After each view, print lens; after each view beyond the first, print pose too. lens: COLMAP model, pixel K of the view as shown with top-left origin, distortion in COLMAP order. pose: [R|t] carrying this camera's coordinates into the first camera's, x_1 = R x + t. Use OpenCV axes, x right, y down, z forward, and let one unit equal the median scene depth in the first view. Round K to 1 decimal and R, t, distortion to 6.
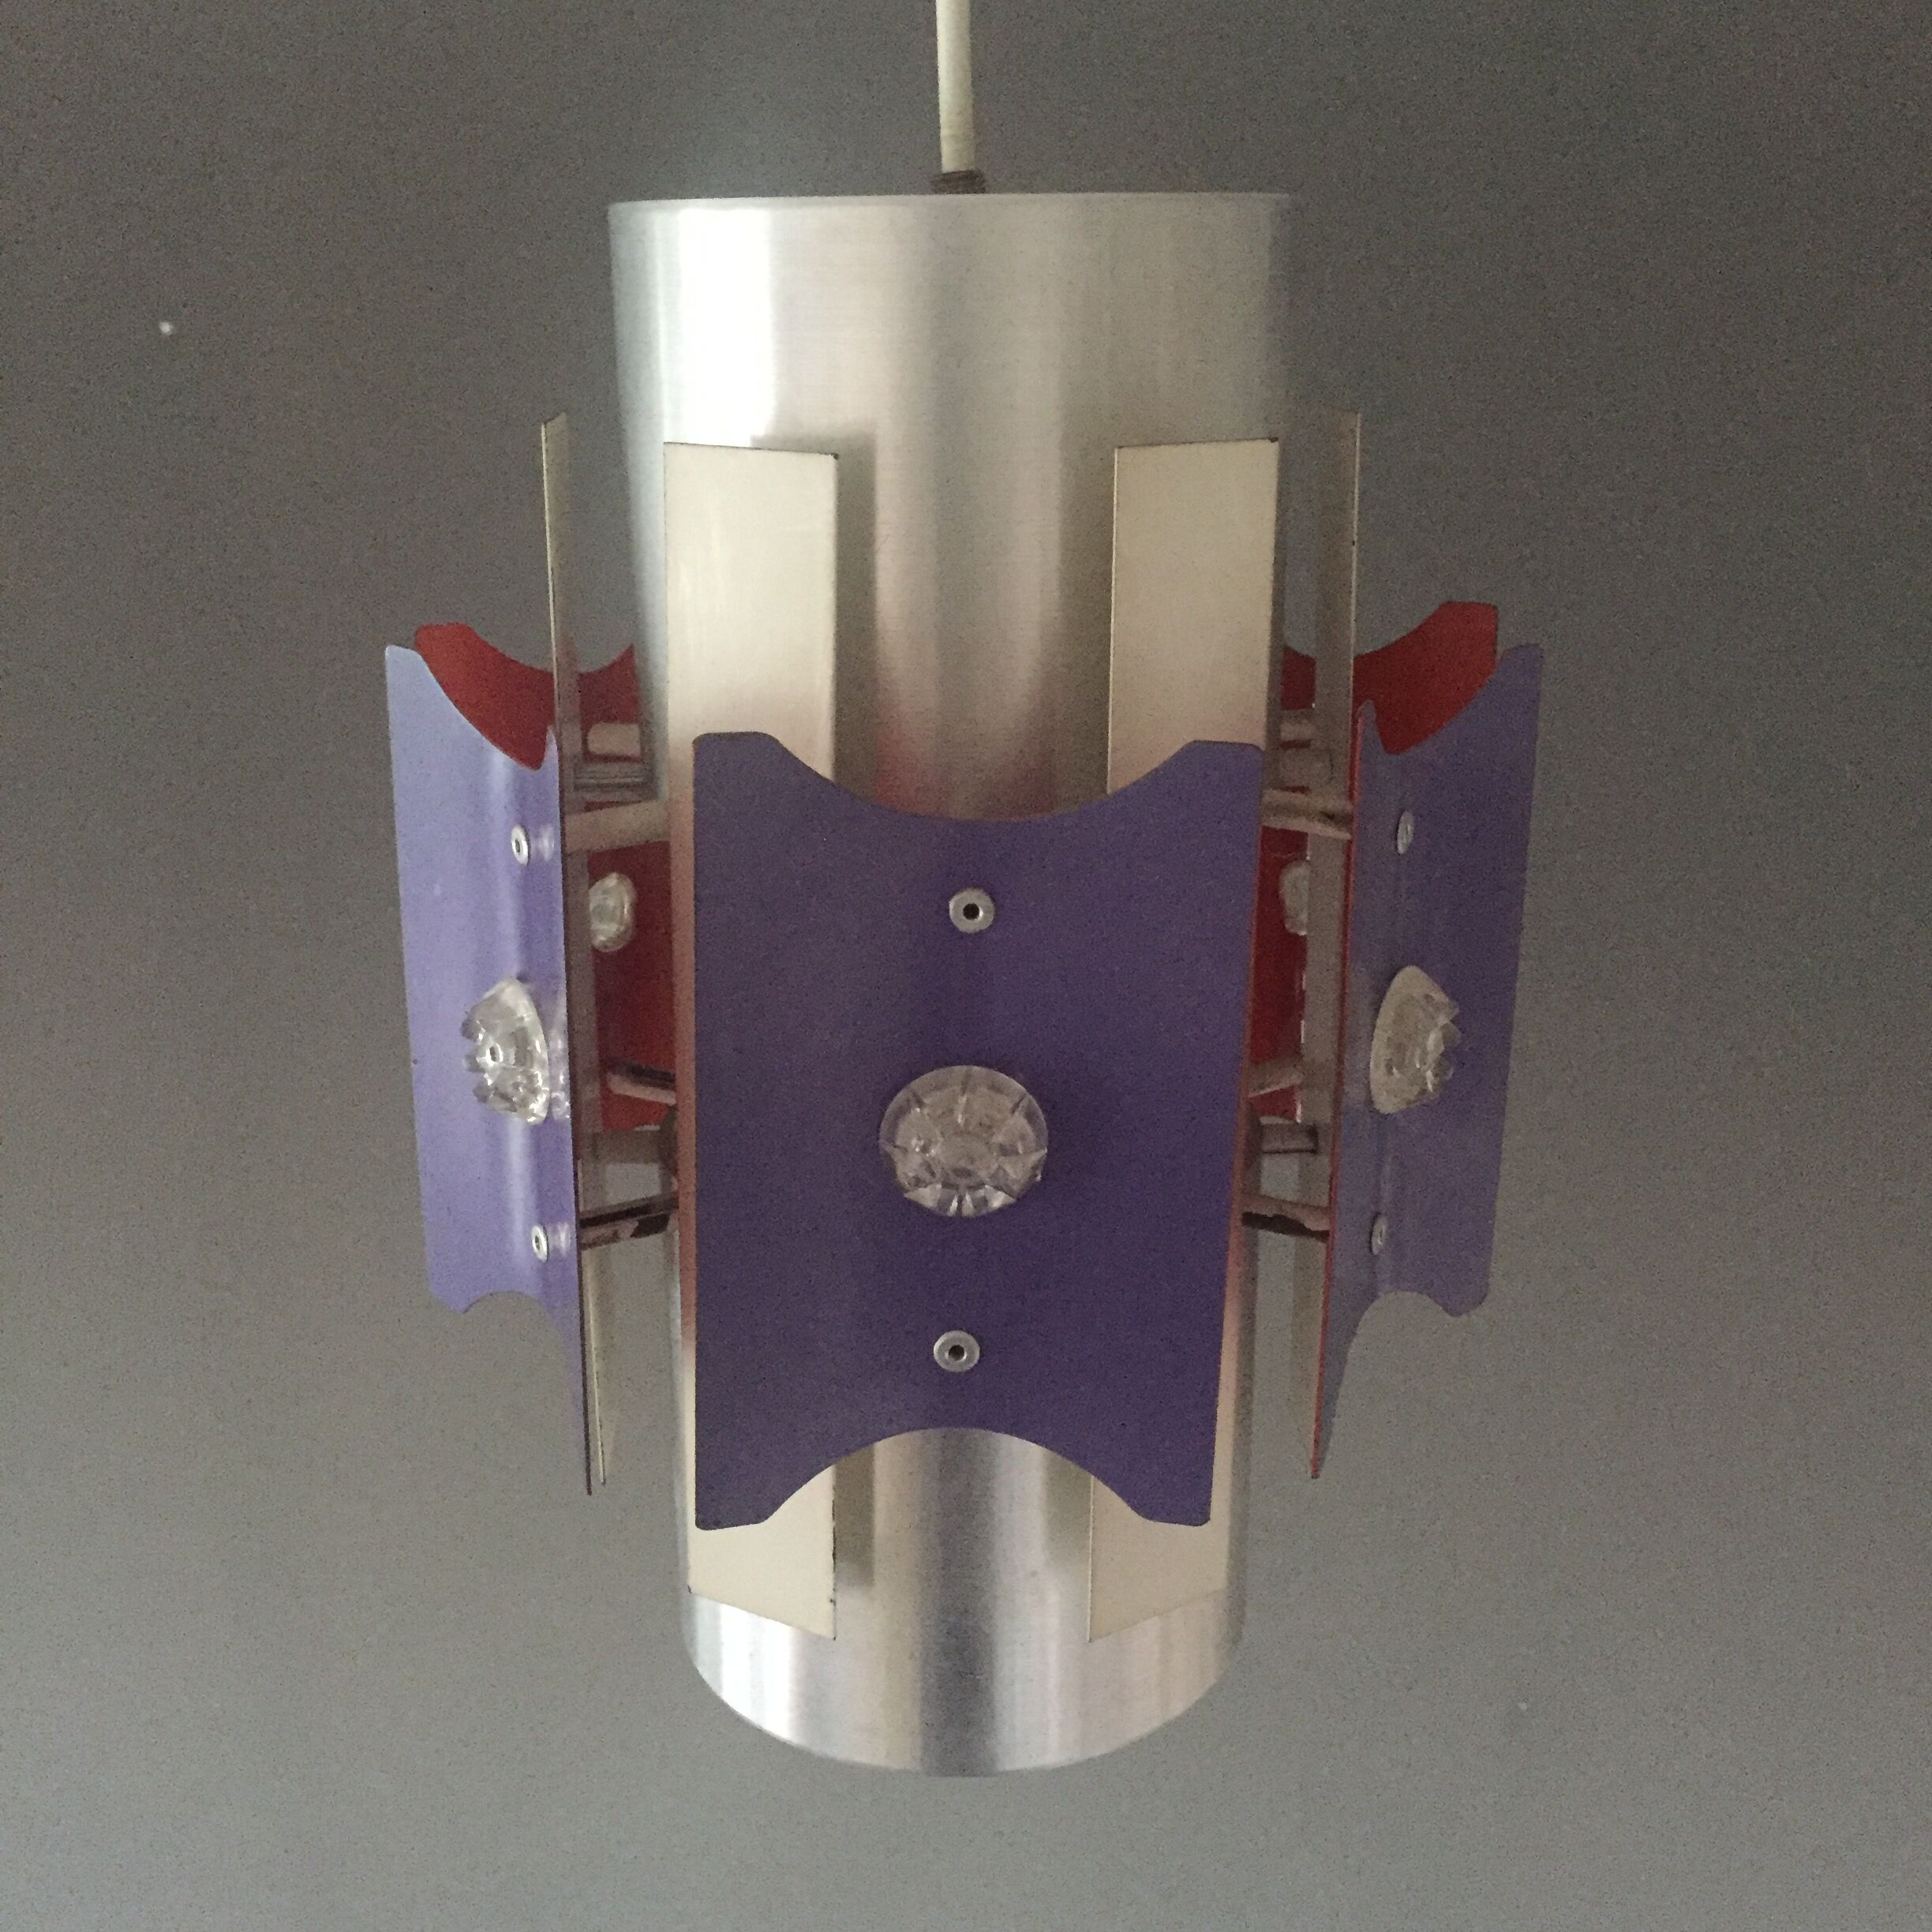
lens RADIAL K [[2294.5, 0, 965.2], [0, 2294.5, 1001.1], [0, 0, 1]] dist [0.057916, -0.000881]
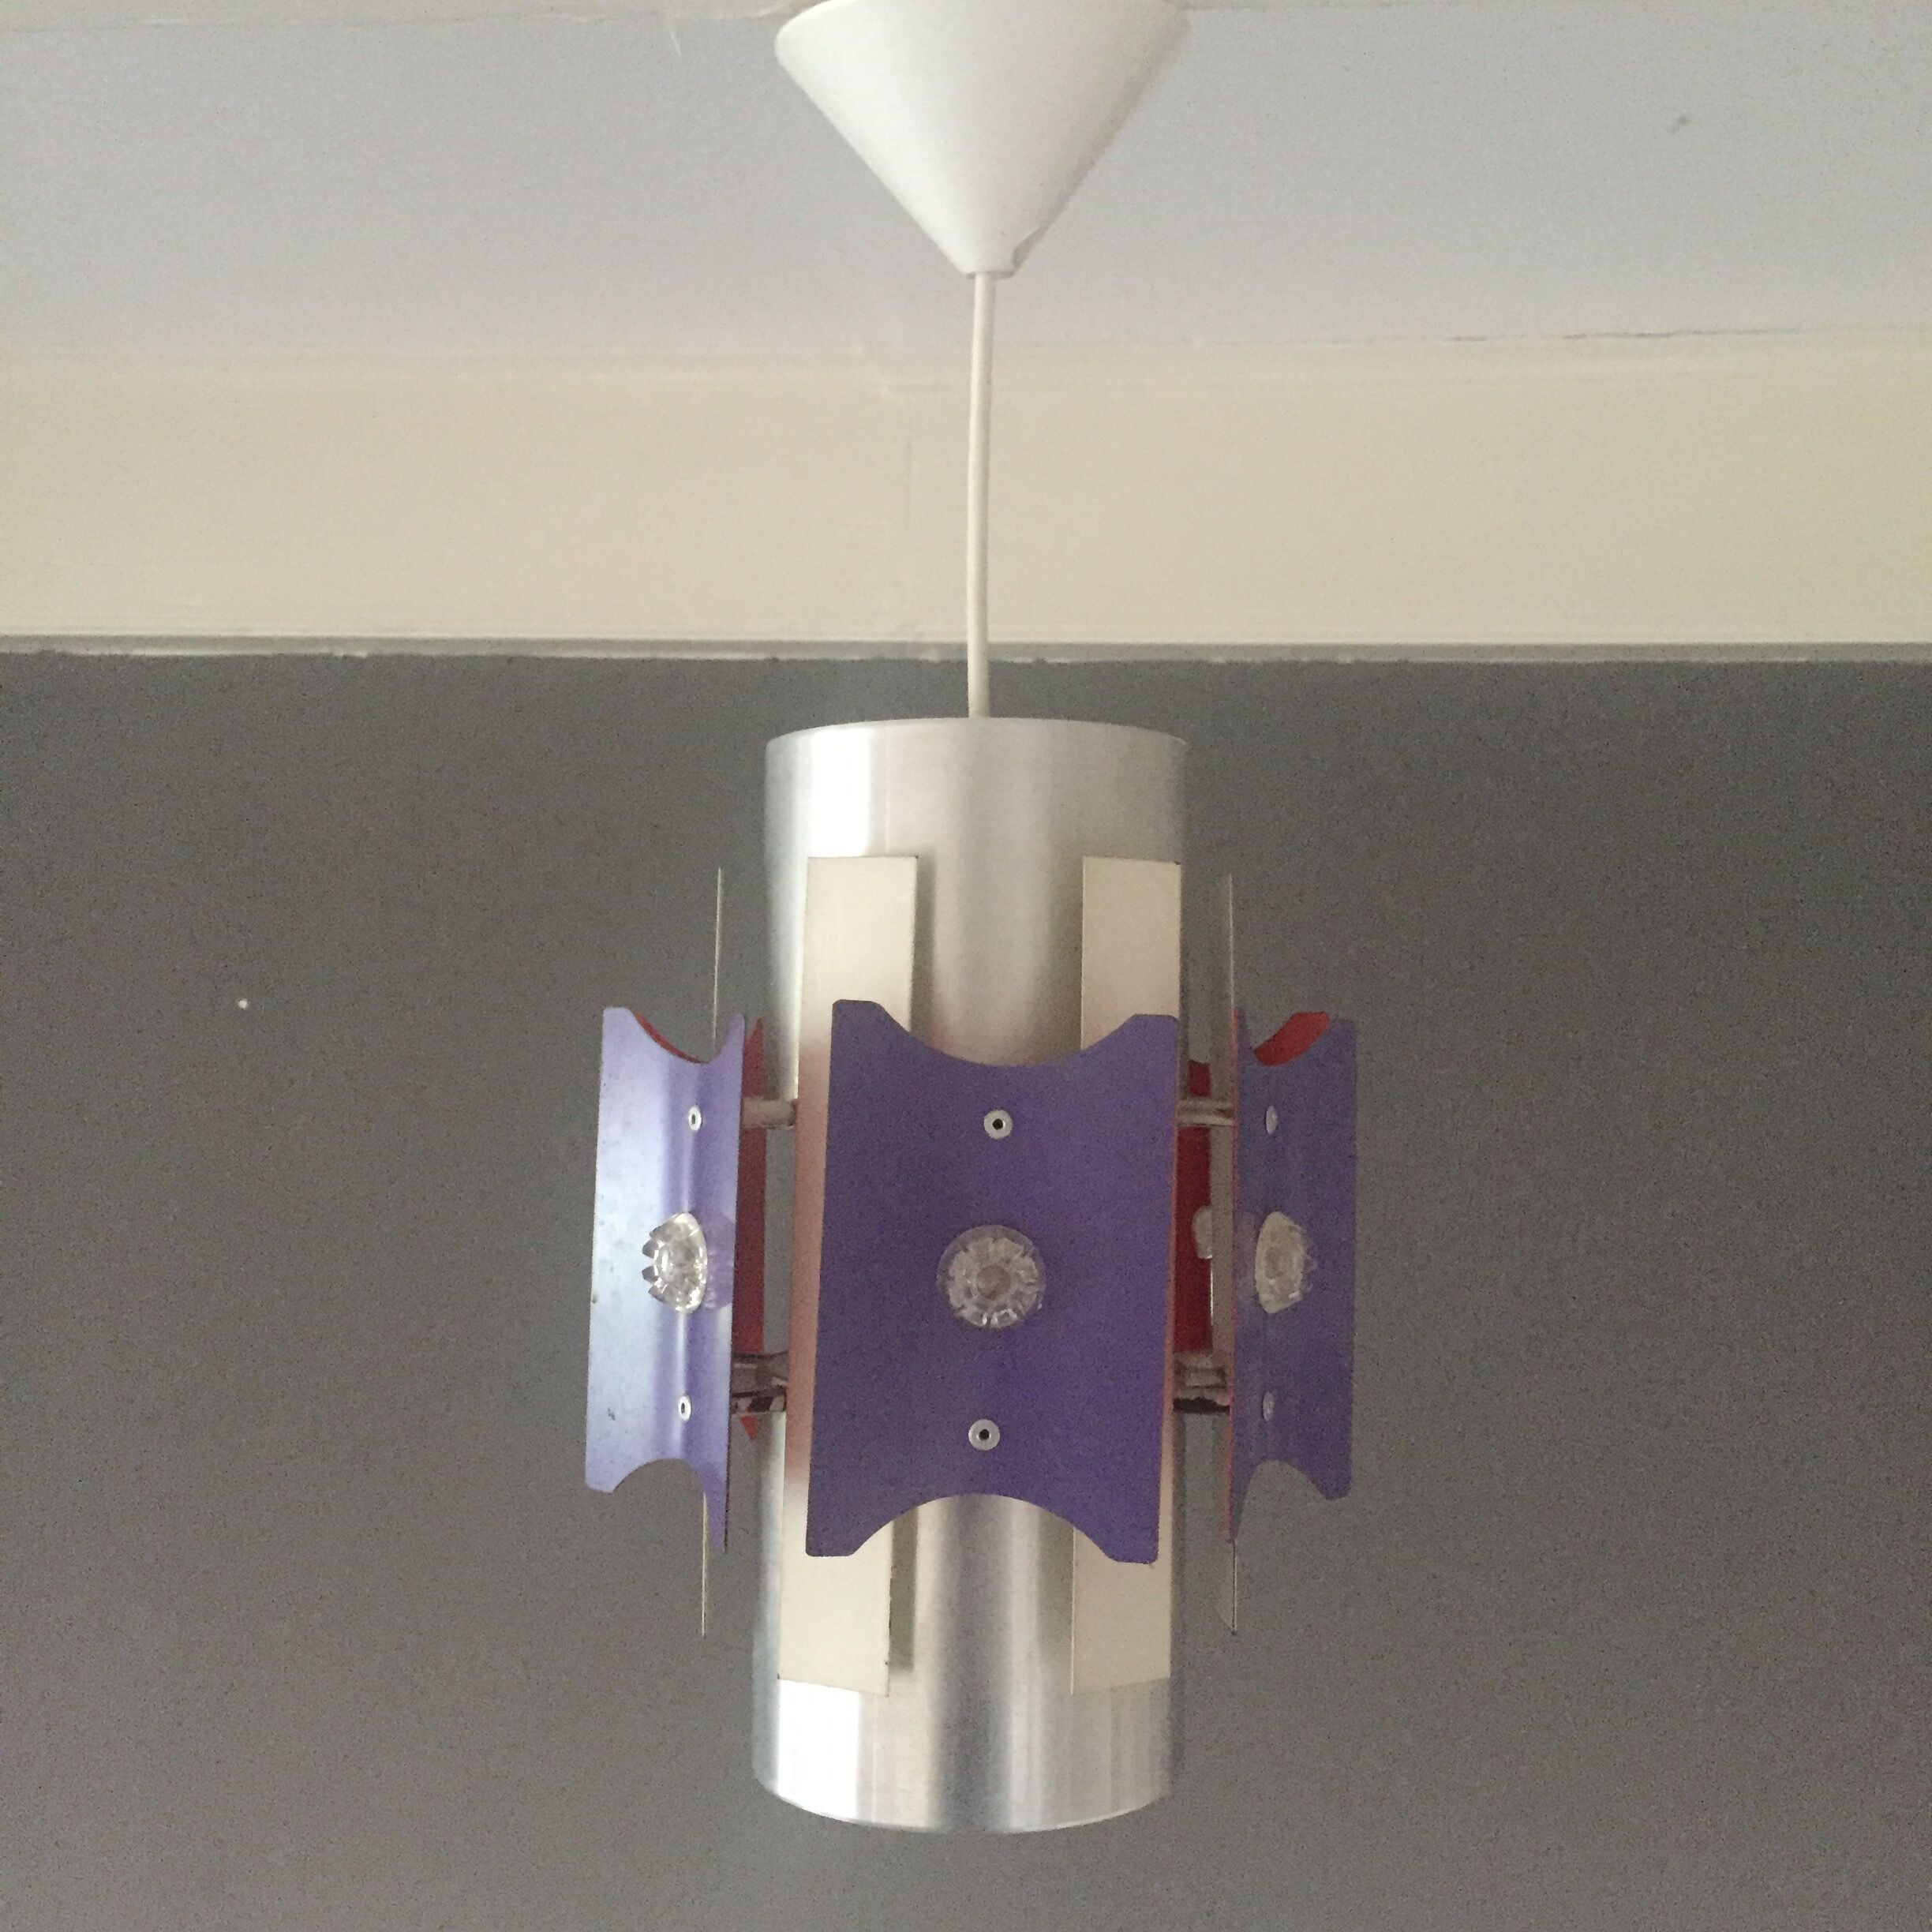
lens RADIAL K [[2294.5, 0, 965.2], [0, 2294.5, 1001.1], [0, 0, 1]] dist [0.057916, -0.000881]
pose [[0.999197, 0.014822, 0.037217, -0.071510], [-0.001586, 0.942938, -0.332965, 0.362291], [-0.040029, 0.332639, 0.942204, -0.463461]]
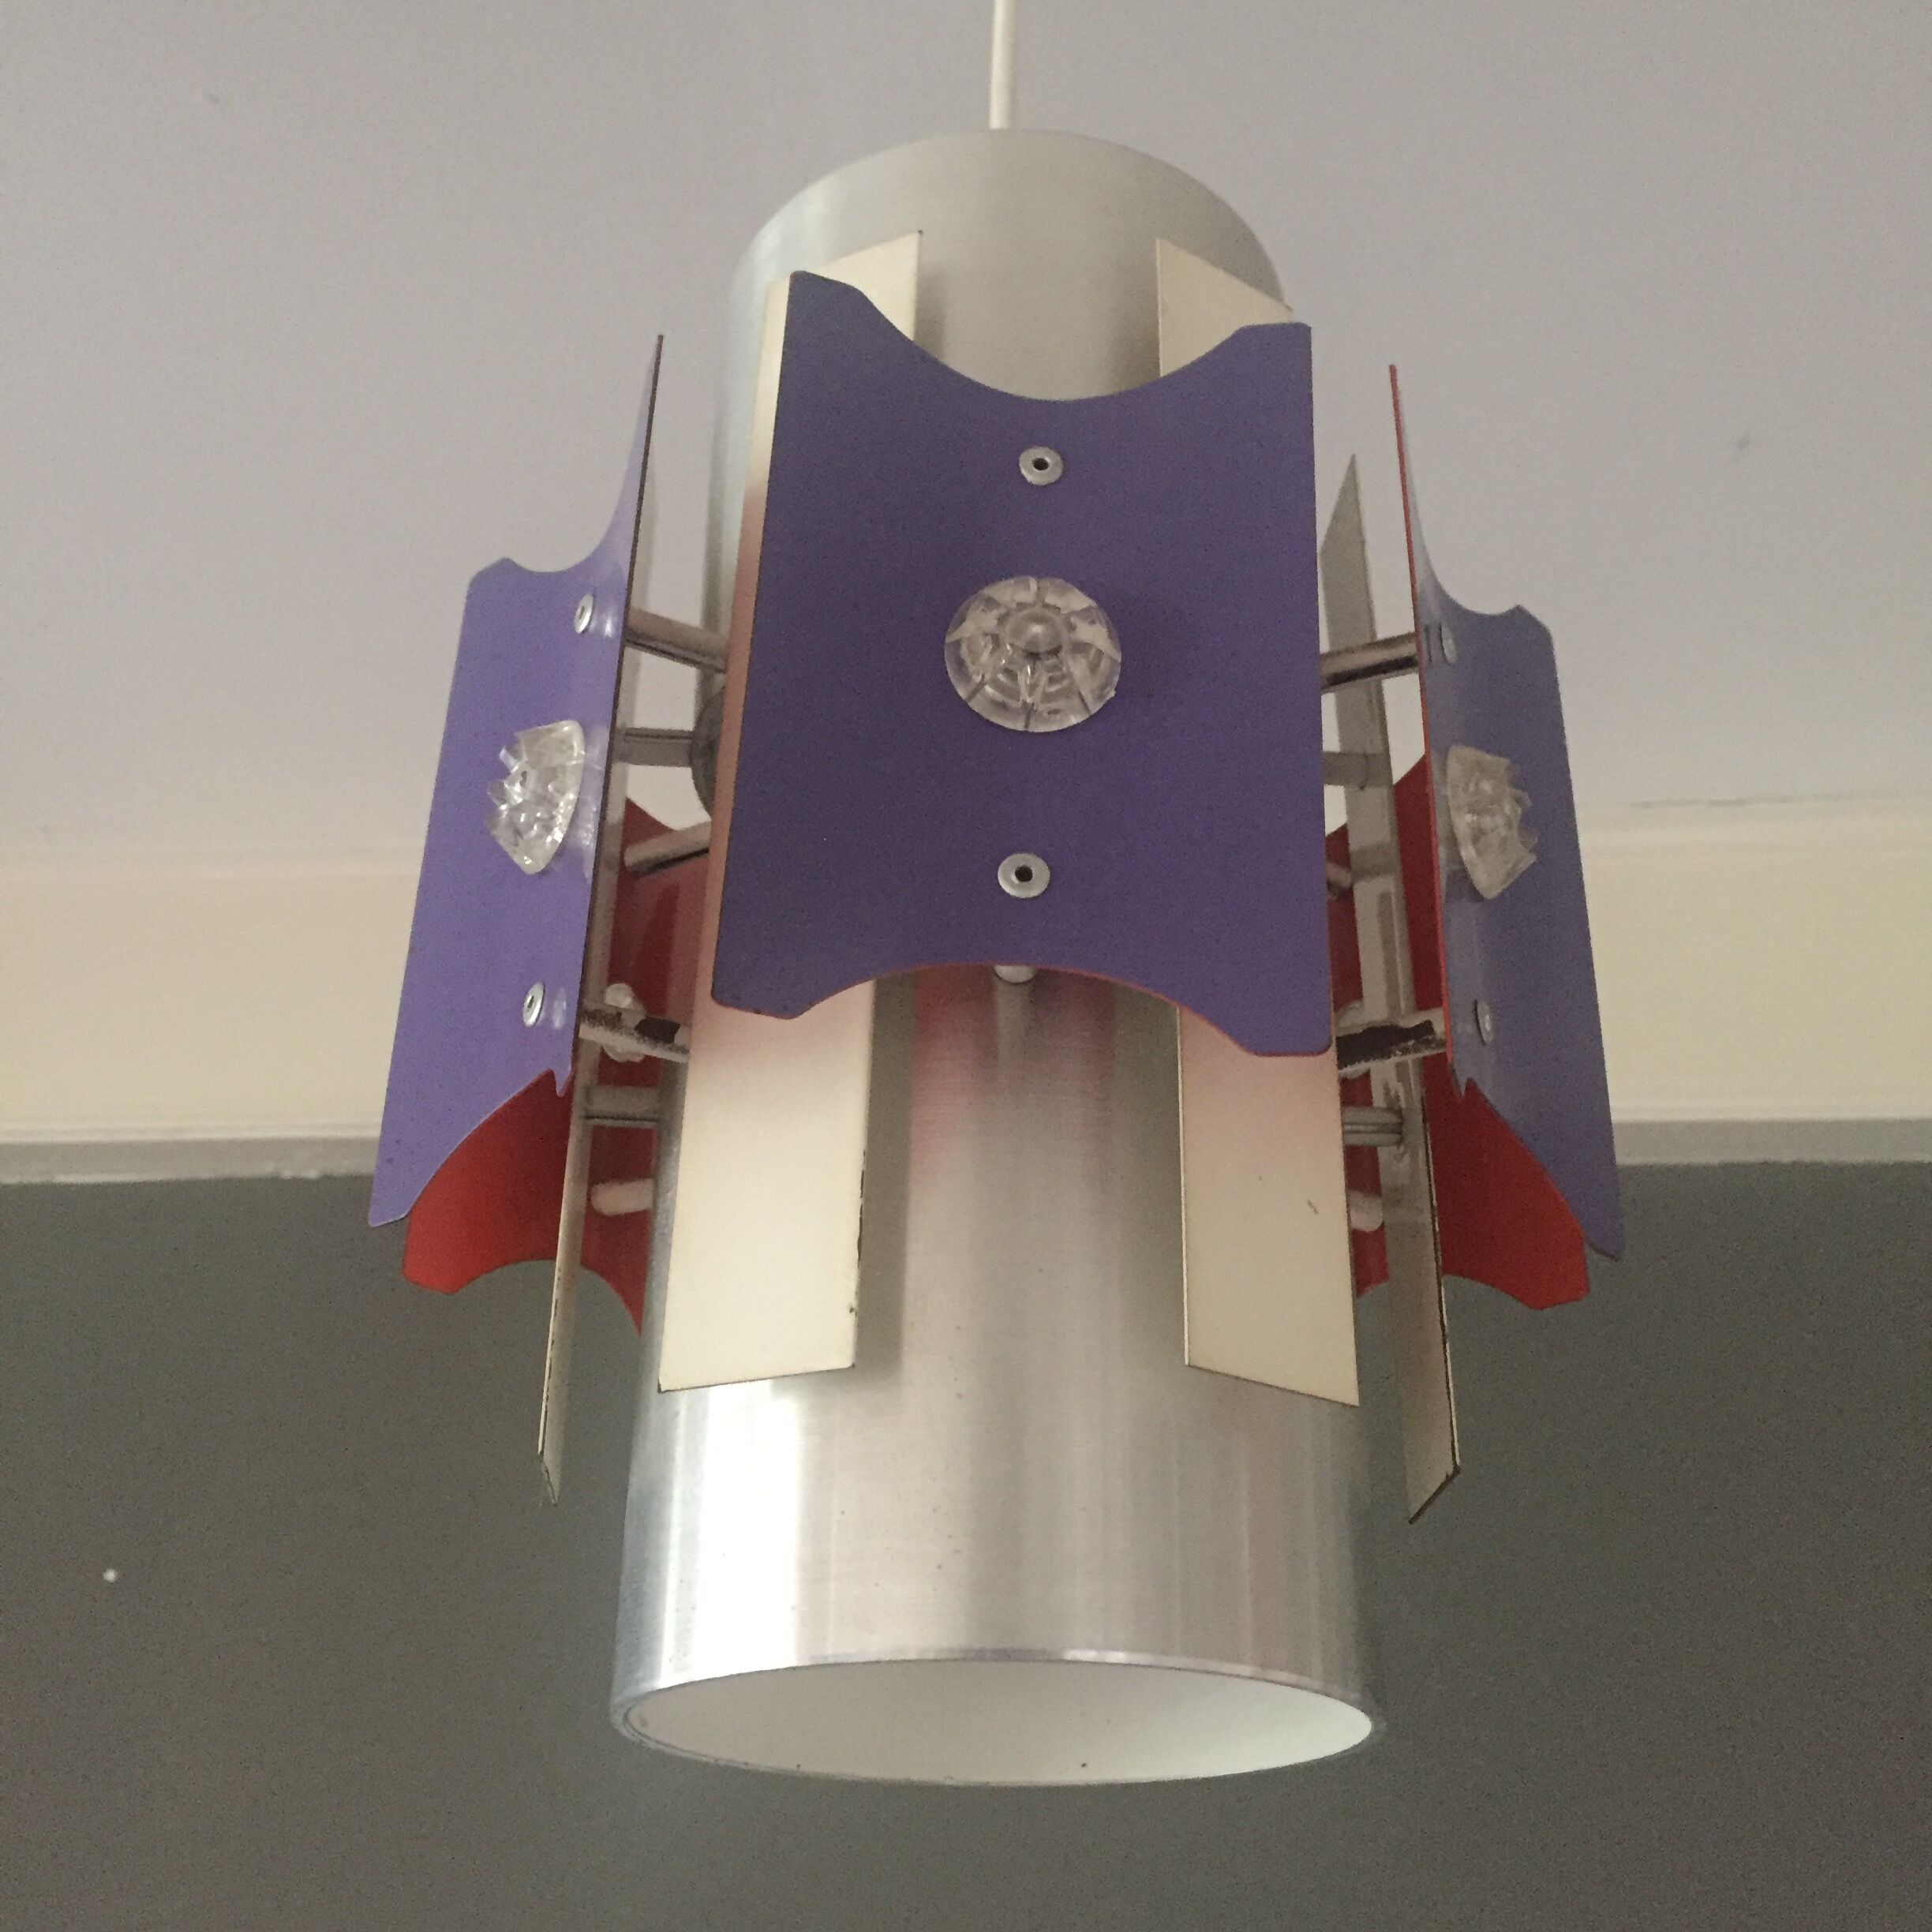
lens RADIAL K [[2294.5, 0, 965.2], [0, 2294.5, 1001.1], [0, 0, 1]] dist [0.057916, -0.000881]
pose [[0.999458, 0.027269, 0.018440, -0.038702], [-0.006919, 0.721666, -0.692207, 0.748622], [-0.032184, 0.691704, 0.721464, 0.383248]]
